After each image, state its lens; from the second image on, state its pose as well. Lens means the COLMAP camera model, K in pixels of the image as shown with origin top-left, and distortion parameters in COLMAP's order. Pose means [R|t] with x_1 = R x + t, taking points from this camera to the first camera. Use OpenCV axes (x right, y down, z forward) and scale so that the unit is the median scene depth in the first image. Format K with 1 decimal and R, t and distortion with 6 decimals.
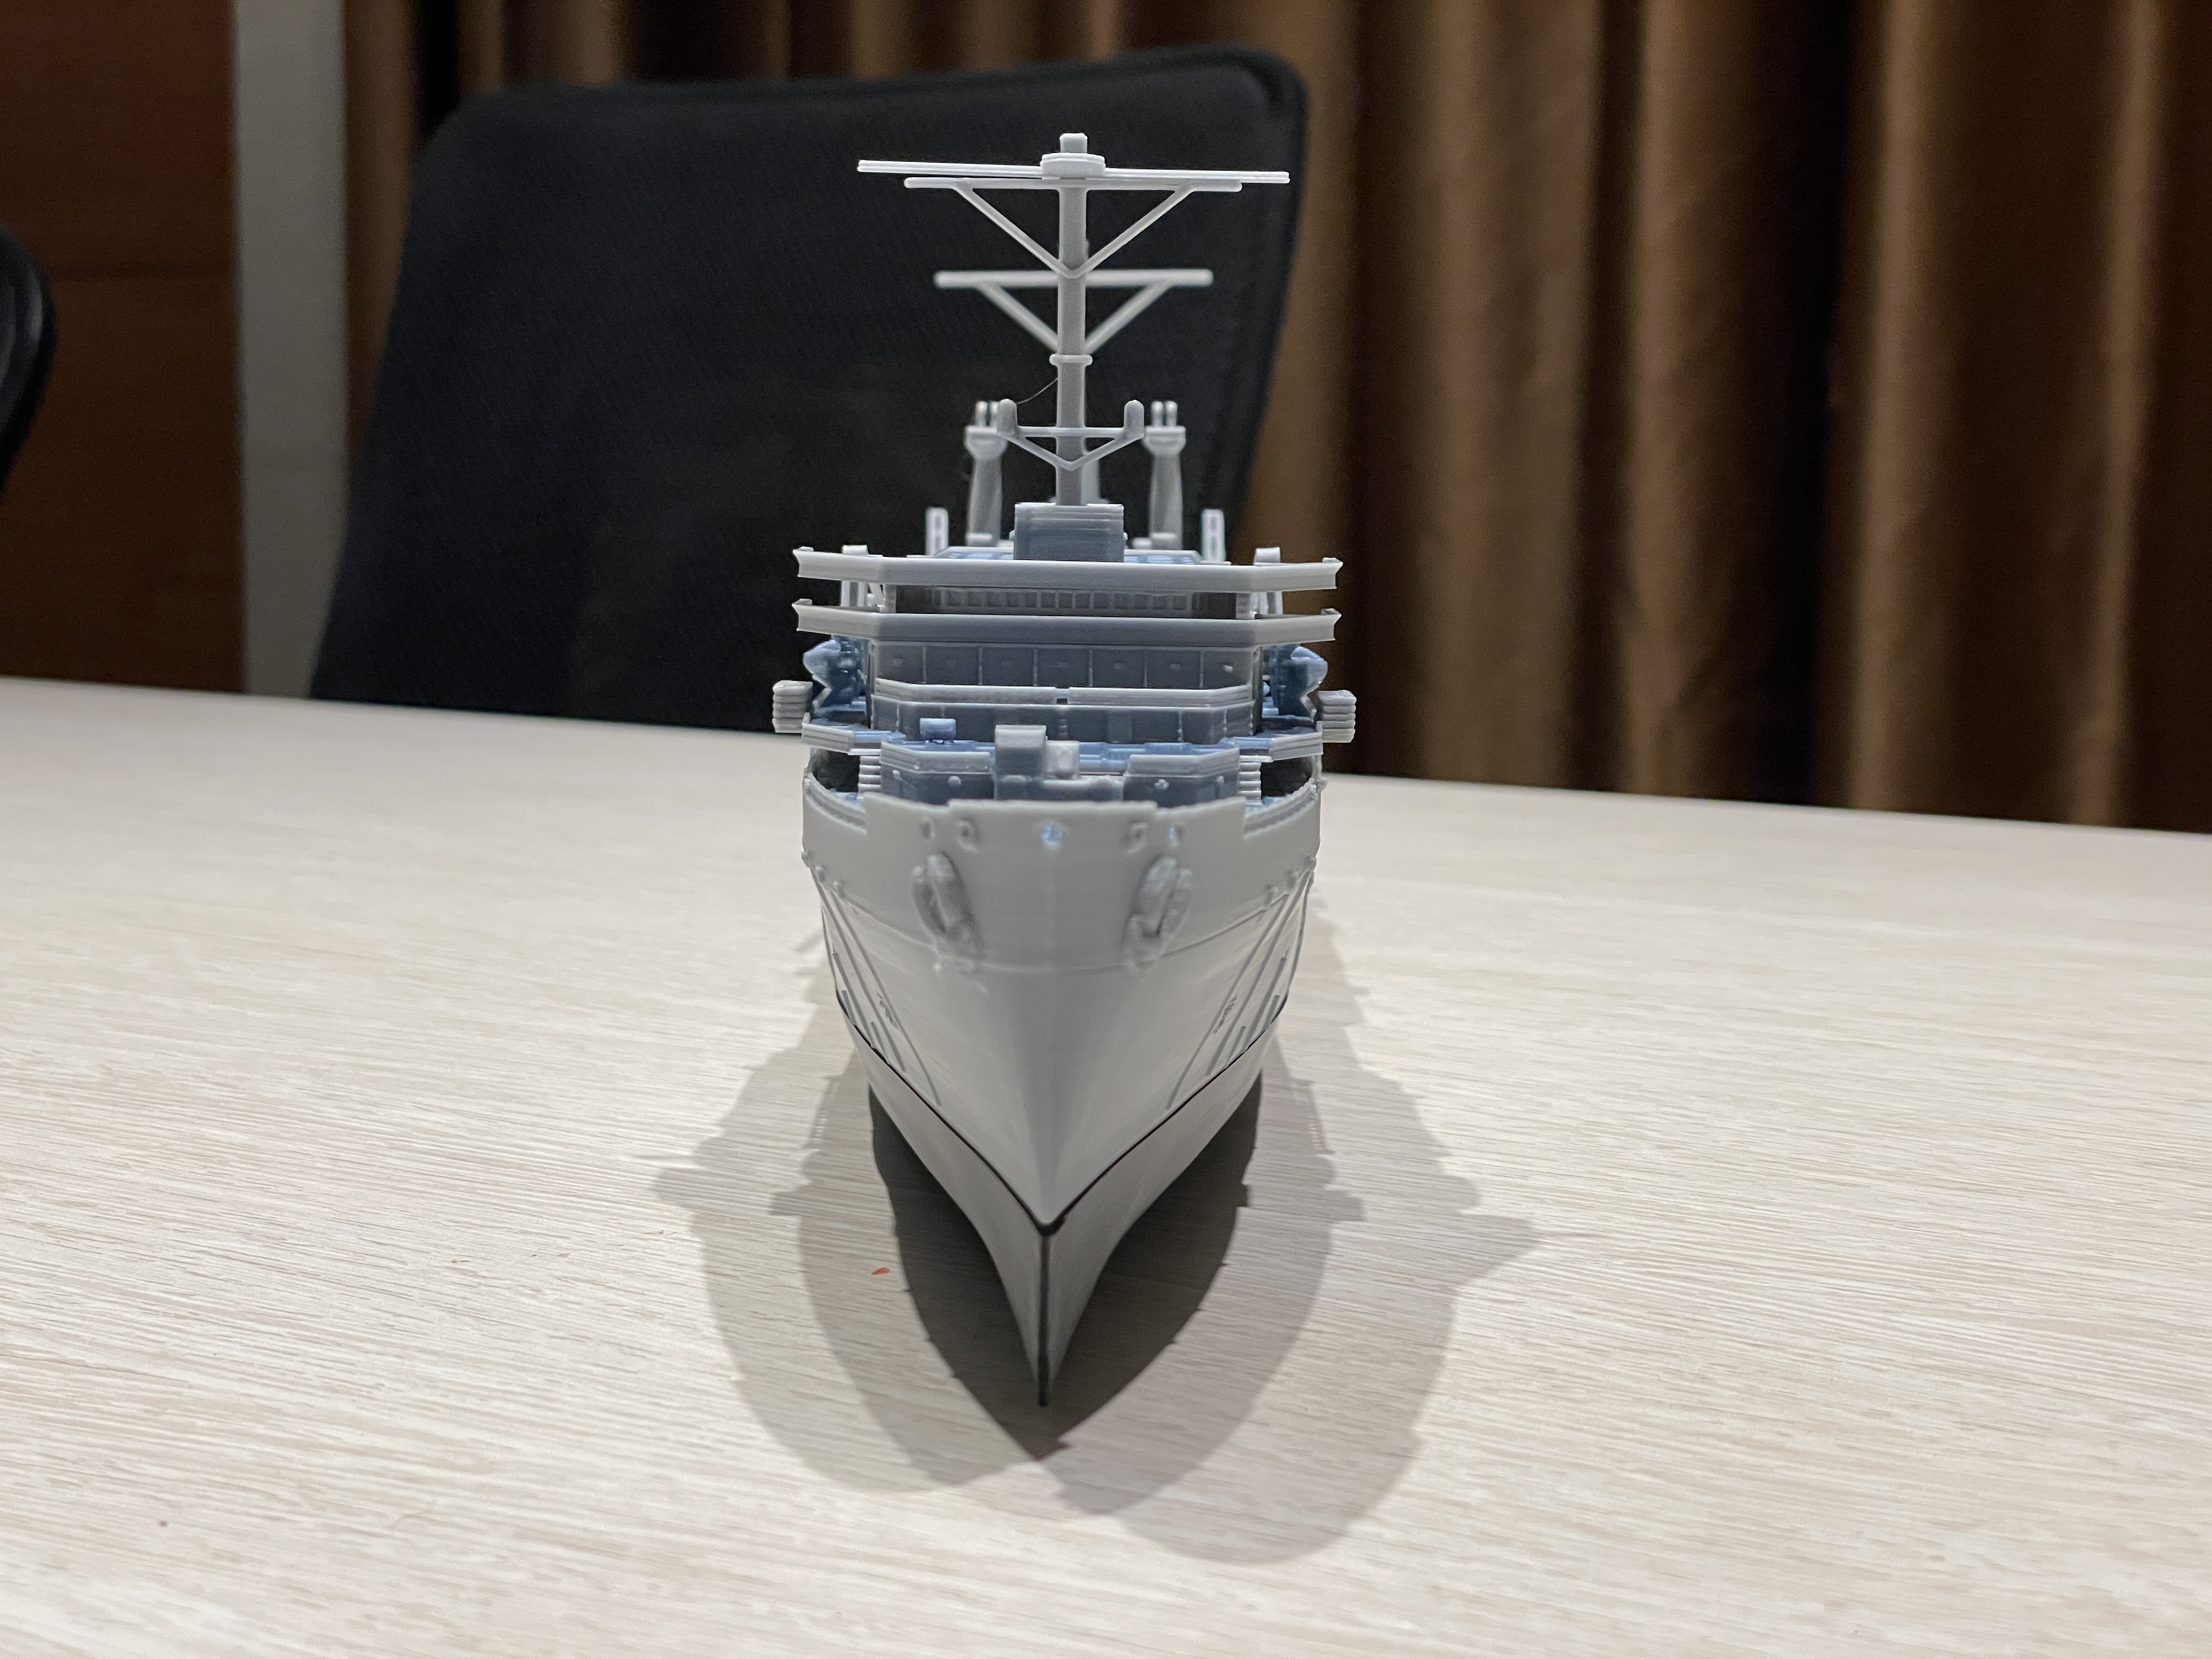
lens RADIAL K [[3390.4, 0, 1068.5], [0, 3390.4, 836.0], [0, 0, 1]] dist [0.075219, 0.000000]
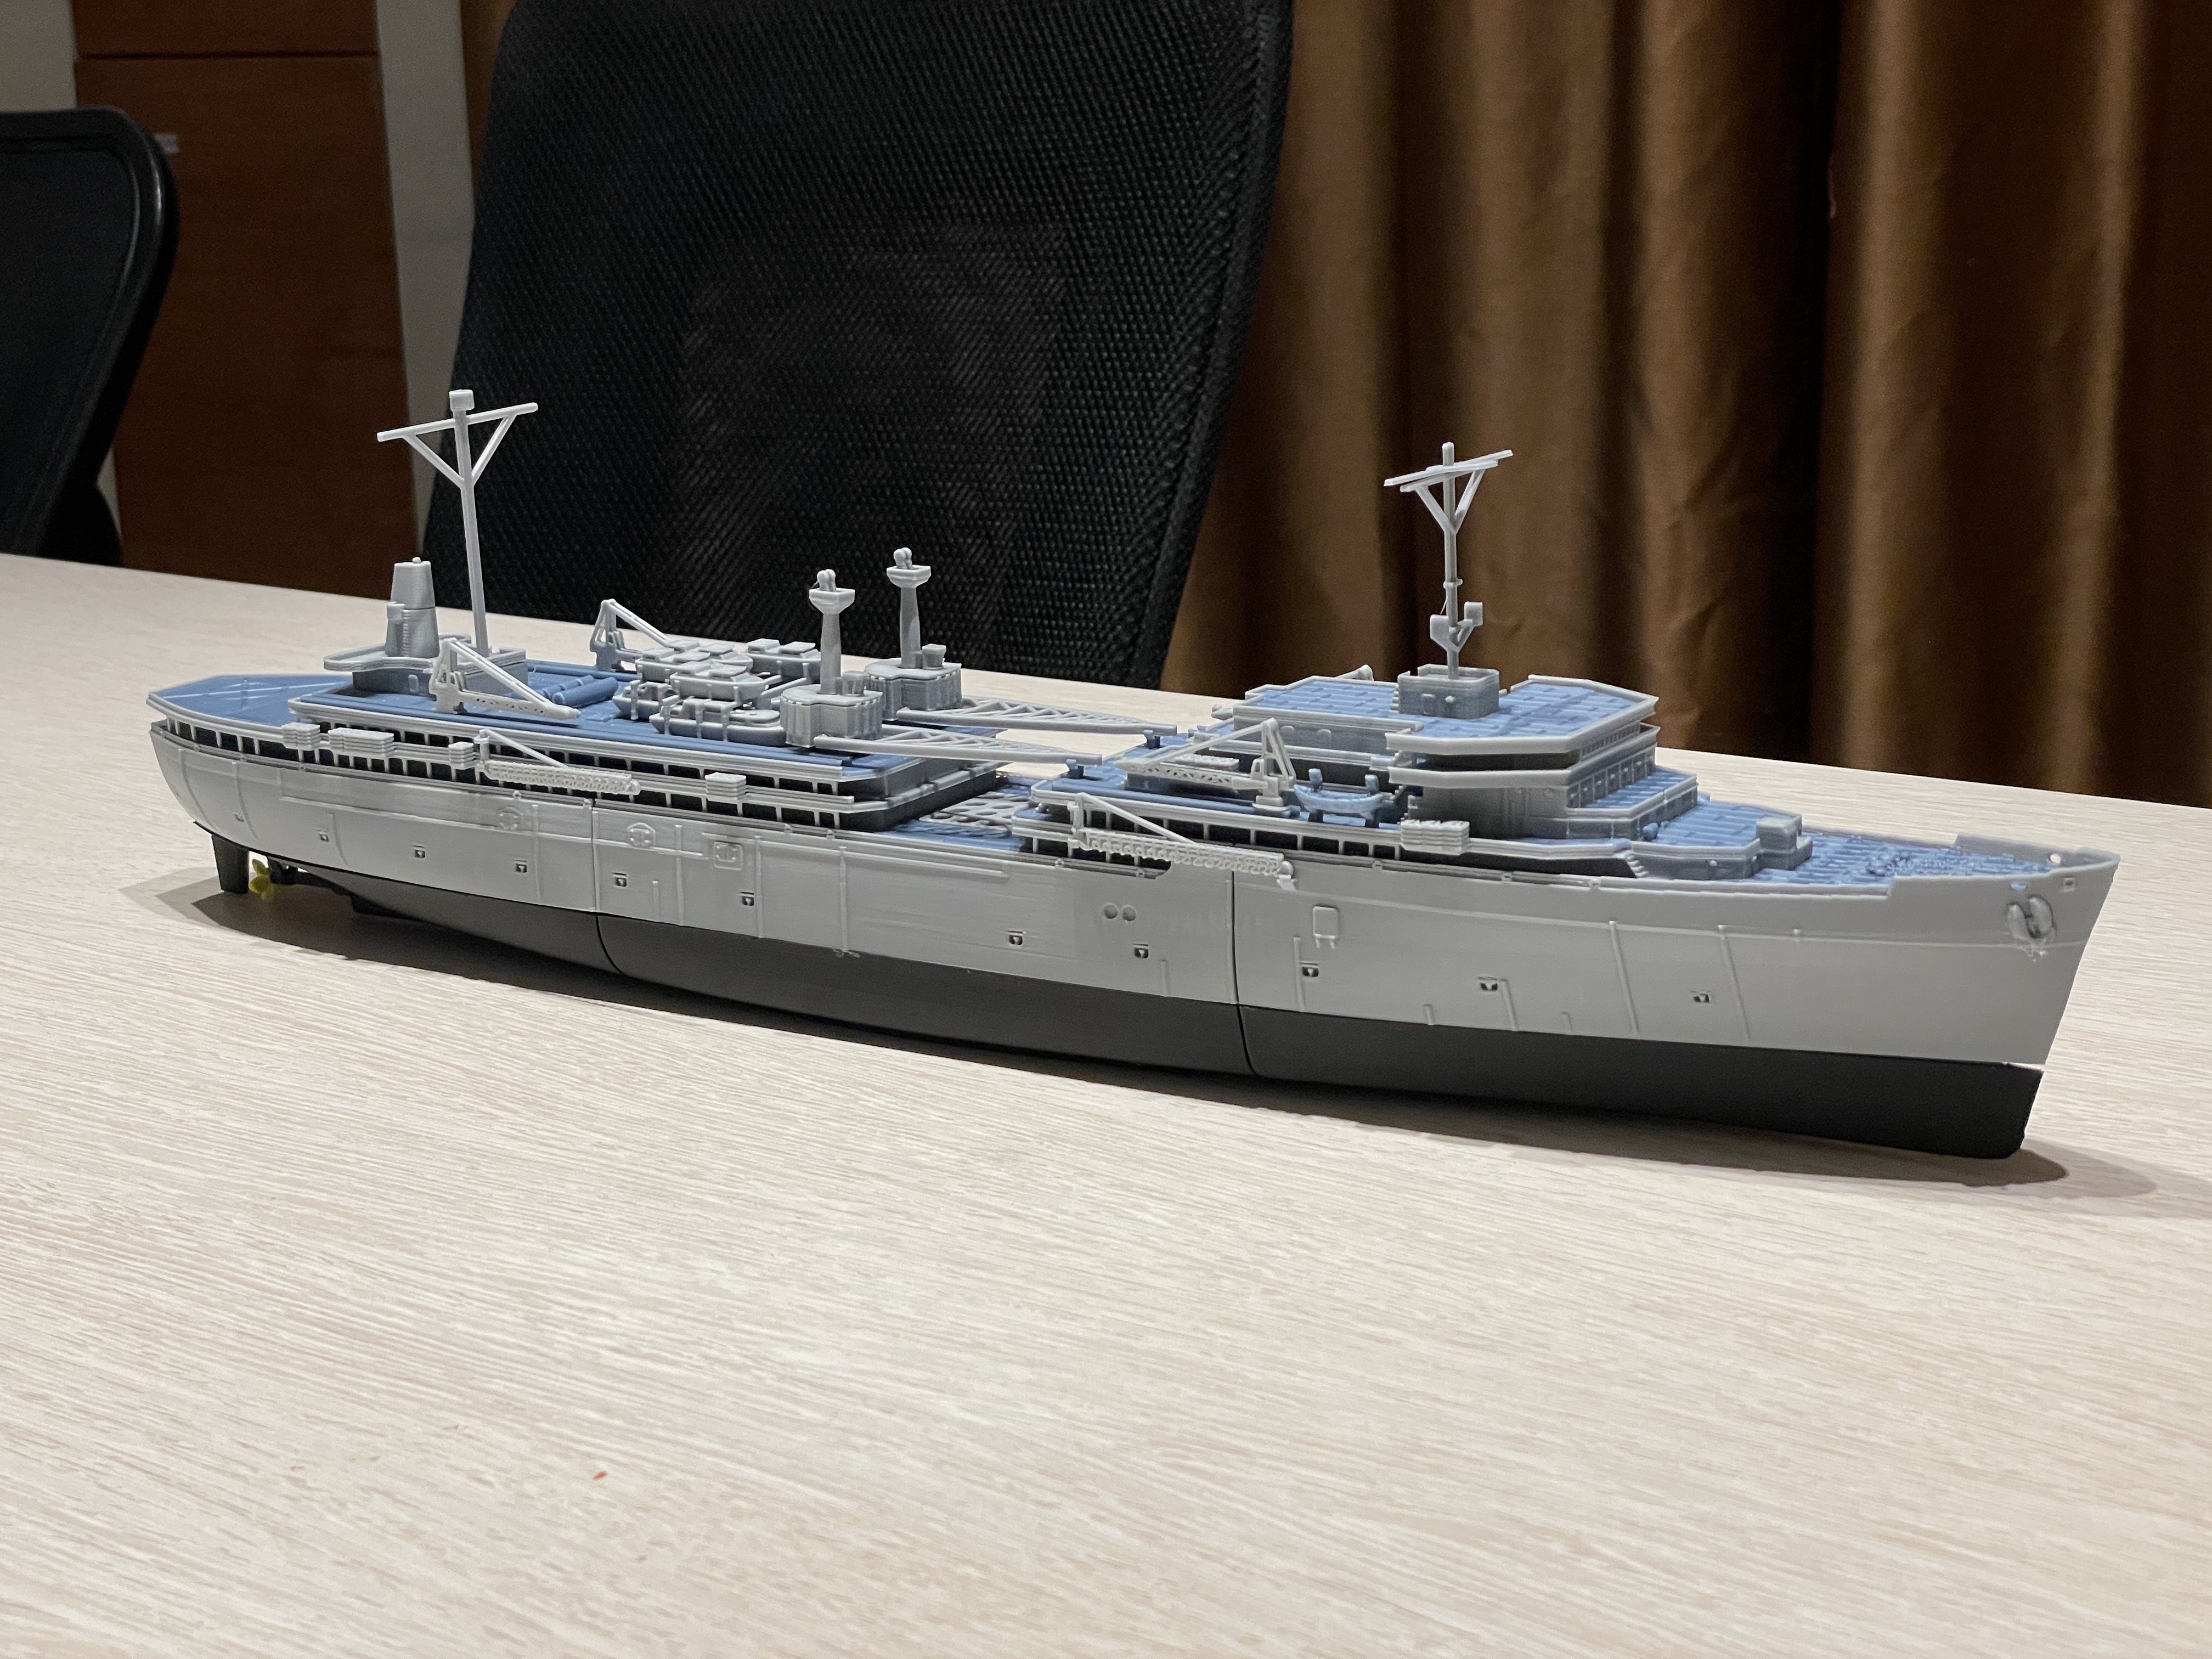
lens RADIAL K [[3390.4, 0, 1079.5], [0, 3390.4, 773.7], [0, 0, 1]] dist [0.075219, 0.000000]
pose [[0.996960, -0.023965, -0.074140, 0.236839], [0.032243, 0.993122, 0.112555, -0.289612], [0.070933, -0.114603, 0.990876, -0.292852]]
